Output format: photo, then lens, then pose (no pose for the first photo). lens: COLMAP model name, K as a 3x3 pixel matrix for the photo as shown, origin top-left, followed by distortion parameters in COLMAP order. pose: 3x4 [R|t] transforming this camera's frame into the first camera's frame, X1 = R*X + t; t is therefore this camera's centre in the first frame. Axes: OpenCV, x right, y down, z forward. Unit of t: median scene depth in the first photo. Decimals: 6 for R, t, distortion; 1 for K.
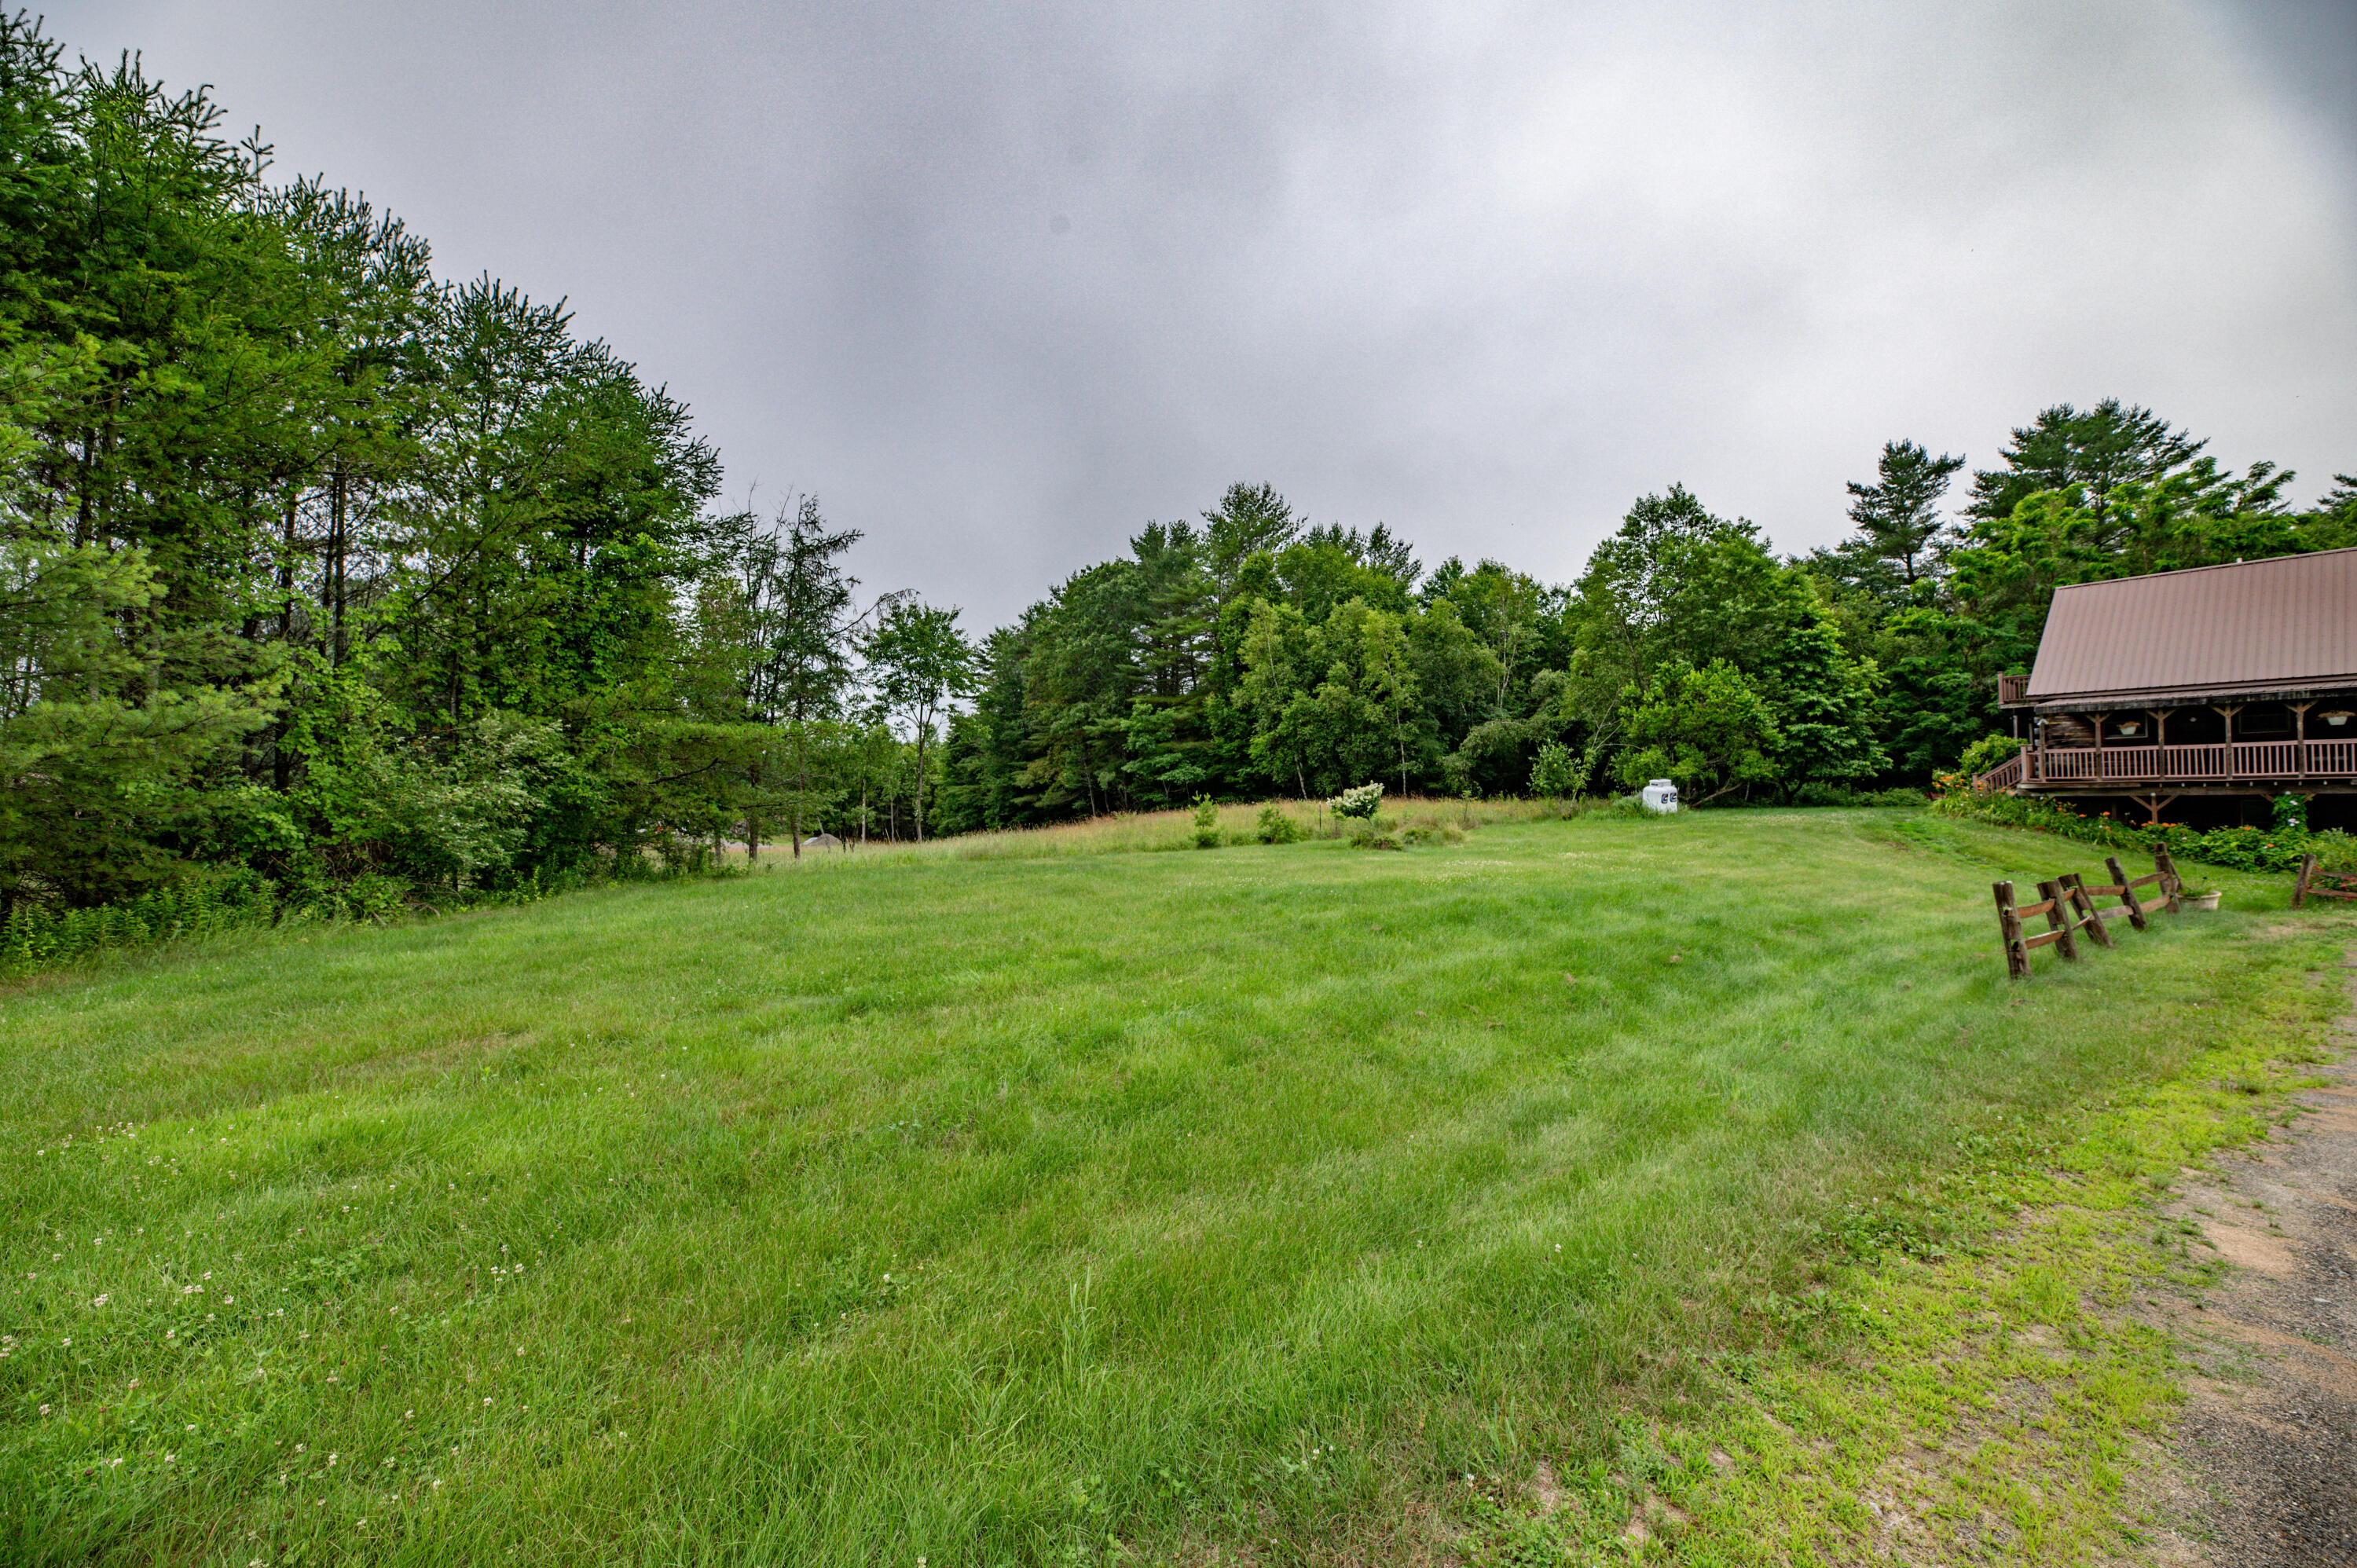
lens RADIAL K [[941.1, 0, 1174.9], [0, 941.1, 776.2], [0, 0, 1]] dist [-0.001132, -0.001975]
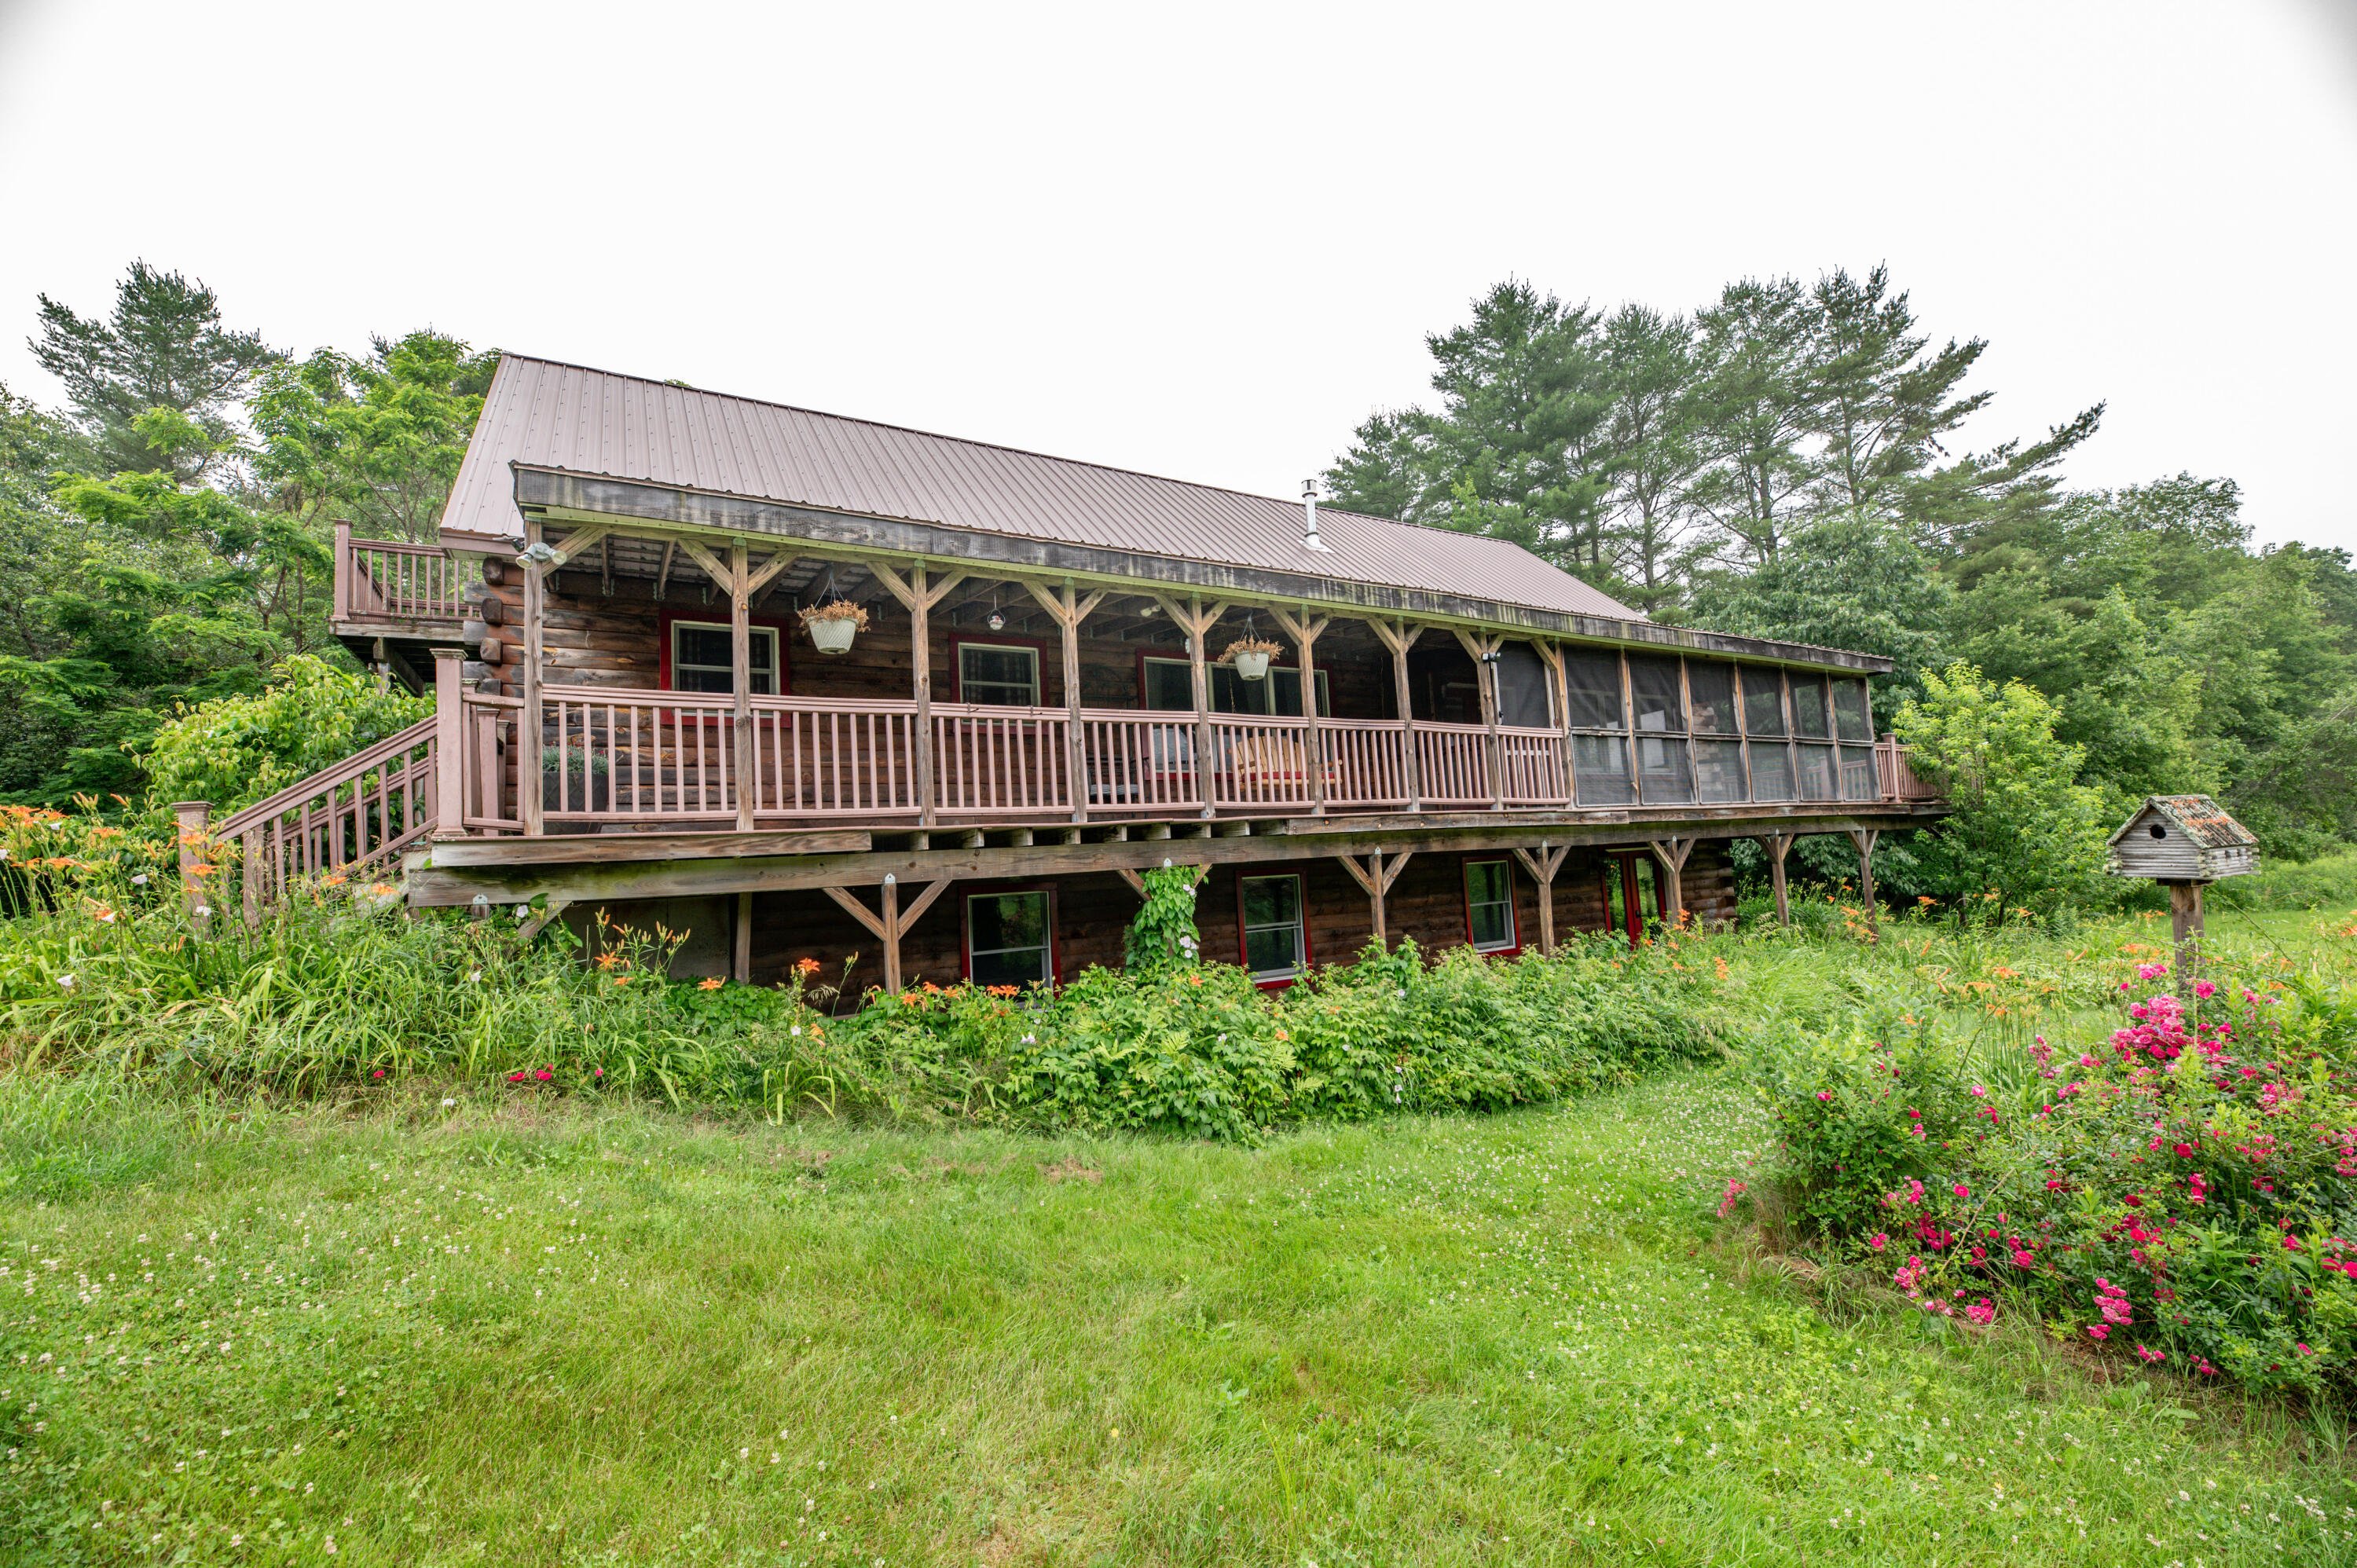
lens RADIAL K [[941.1, 0, 1184.7], [0, 941.1, 795.0], [0, 0, 1]] dist [-0.001132, -0.001975]
pose [[0.111833, 0.083553, 0.990208, 0.539855], [0.034053, 0.995552, -0.087850, 0.015410], [-0.993143, 0.043544, 0.108490, 0.613458]]
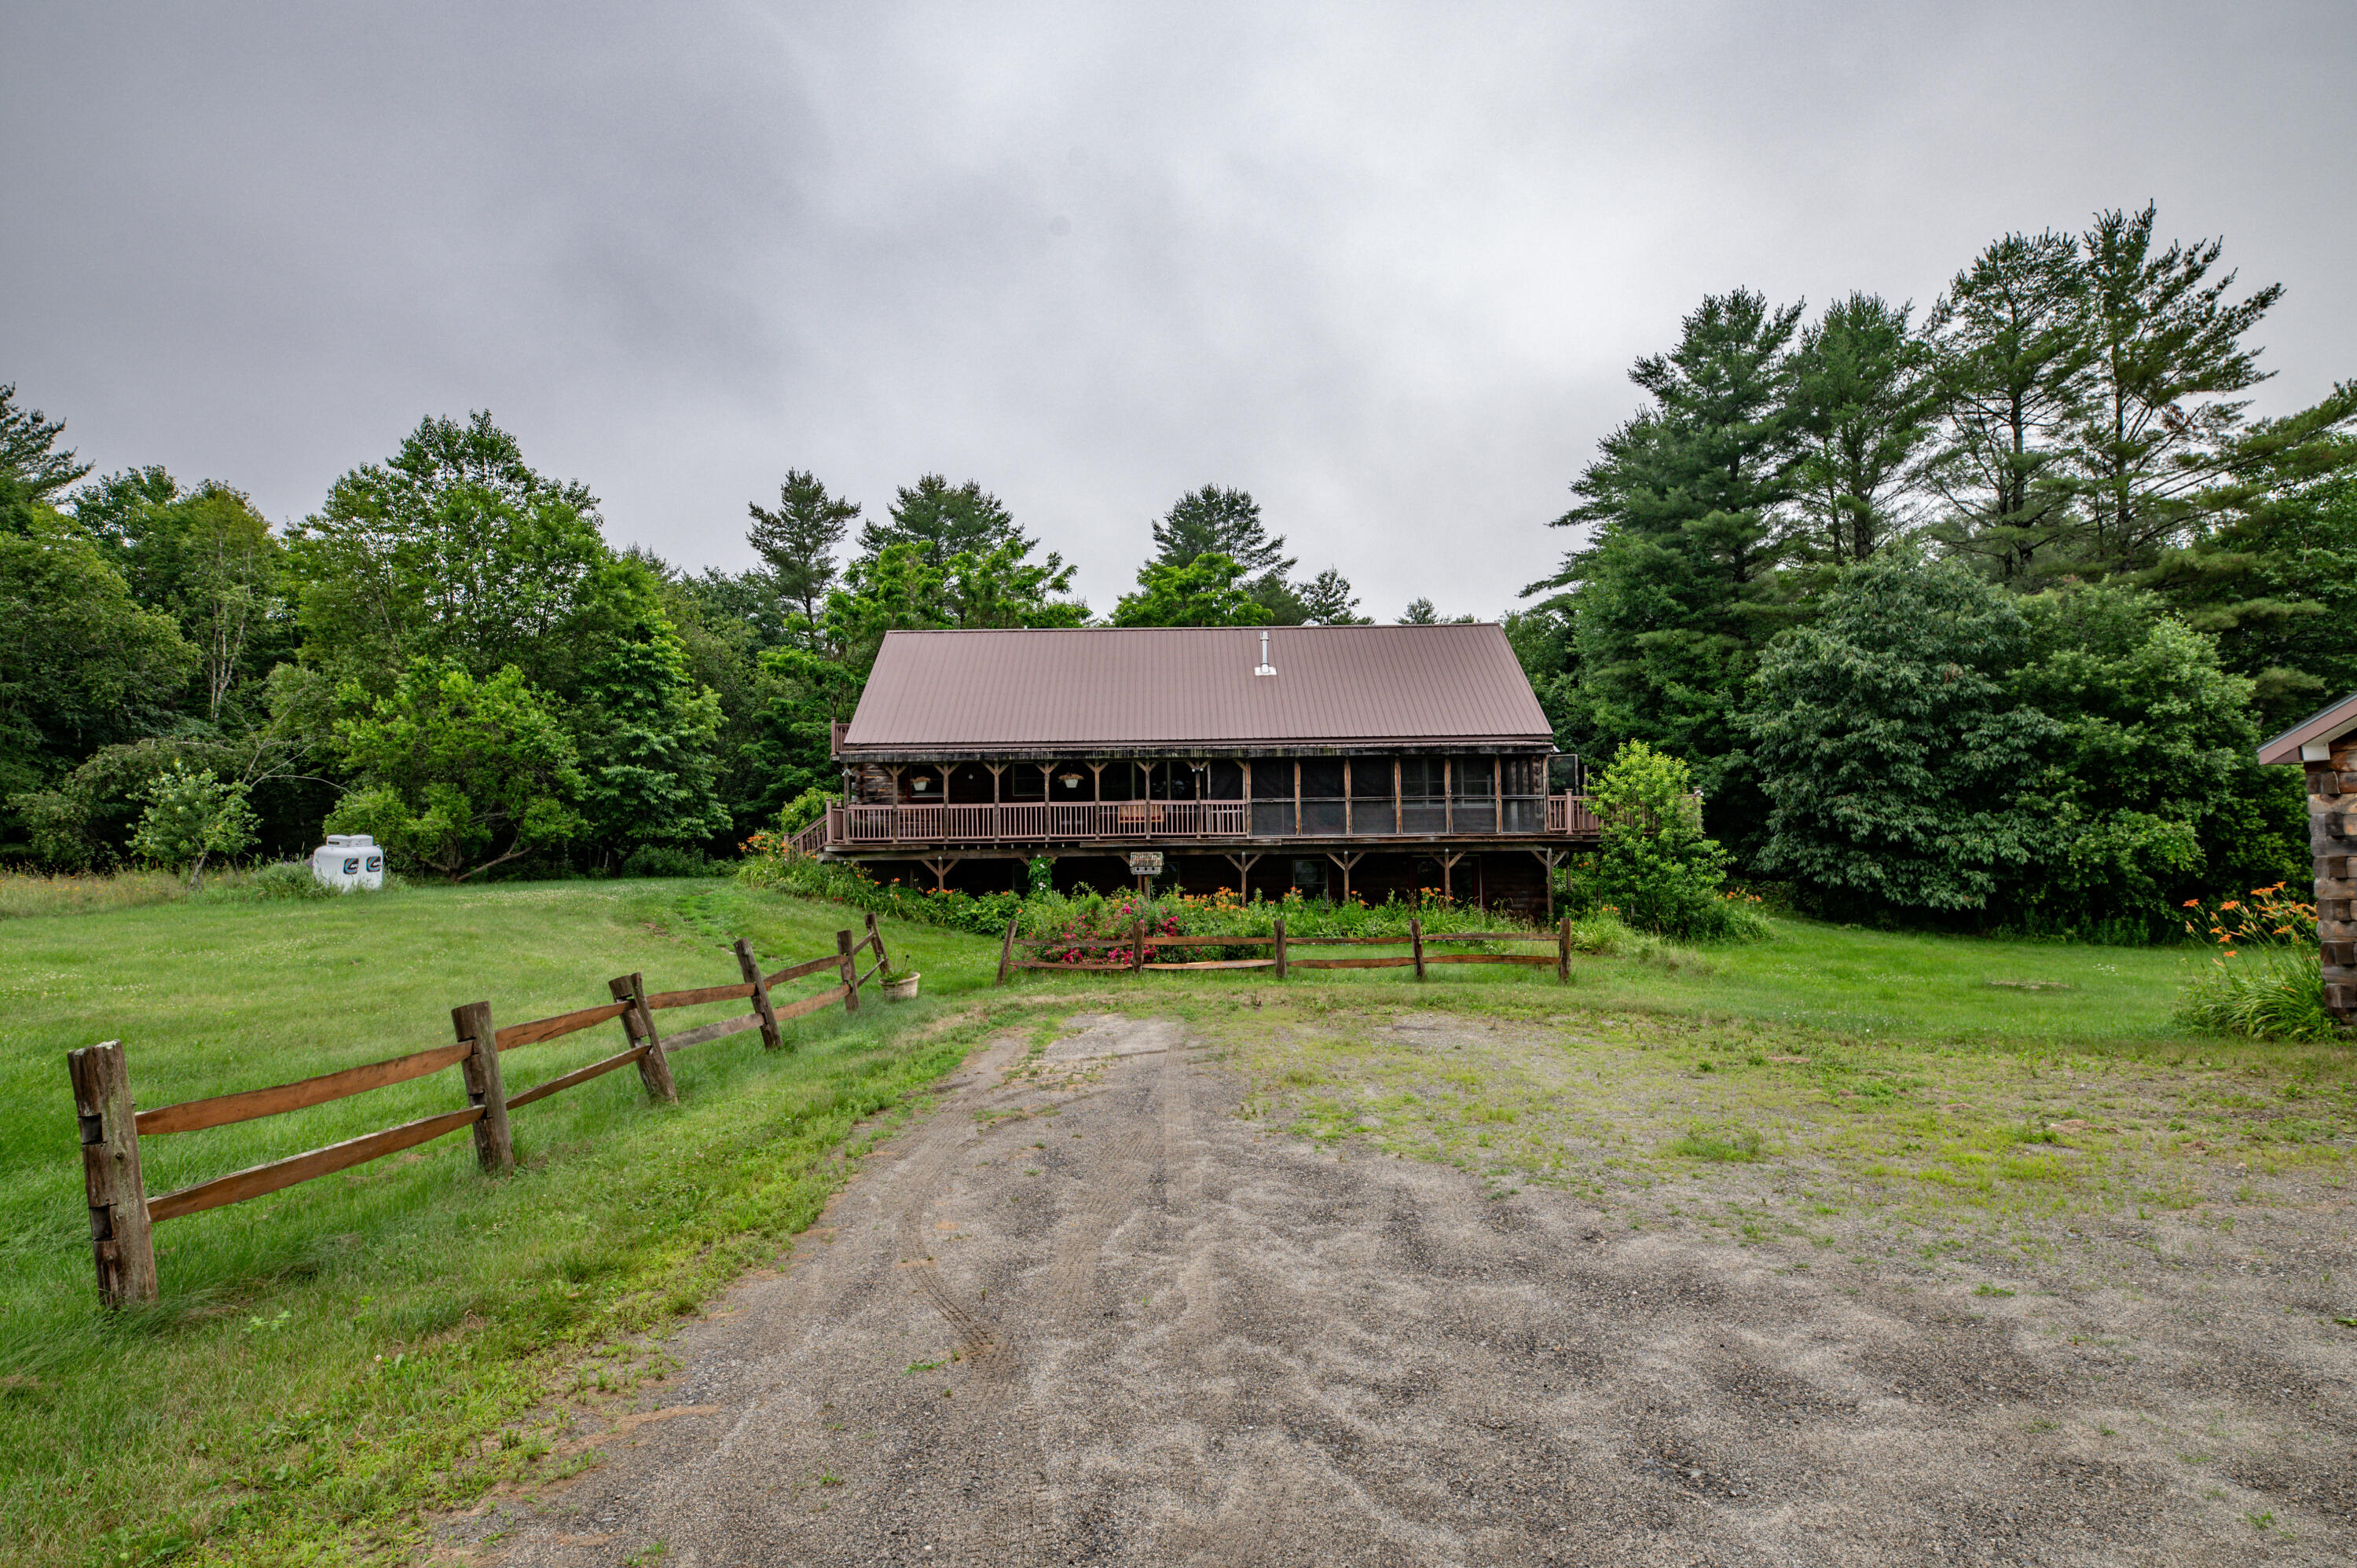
lens RADIAL K [[1141.5, 0, 1184.8], [0, 1141.5, 788.6], [0, 0, 1]] dist [0.003041, -0.000047]
pose [[0.592749, 0.052729, 0.803659, 0.207691], [-0.009420, 0.998240, -0.058548, 0.010384], [-0.805332, 0.027134, 0.592202, 0.111603]]
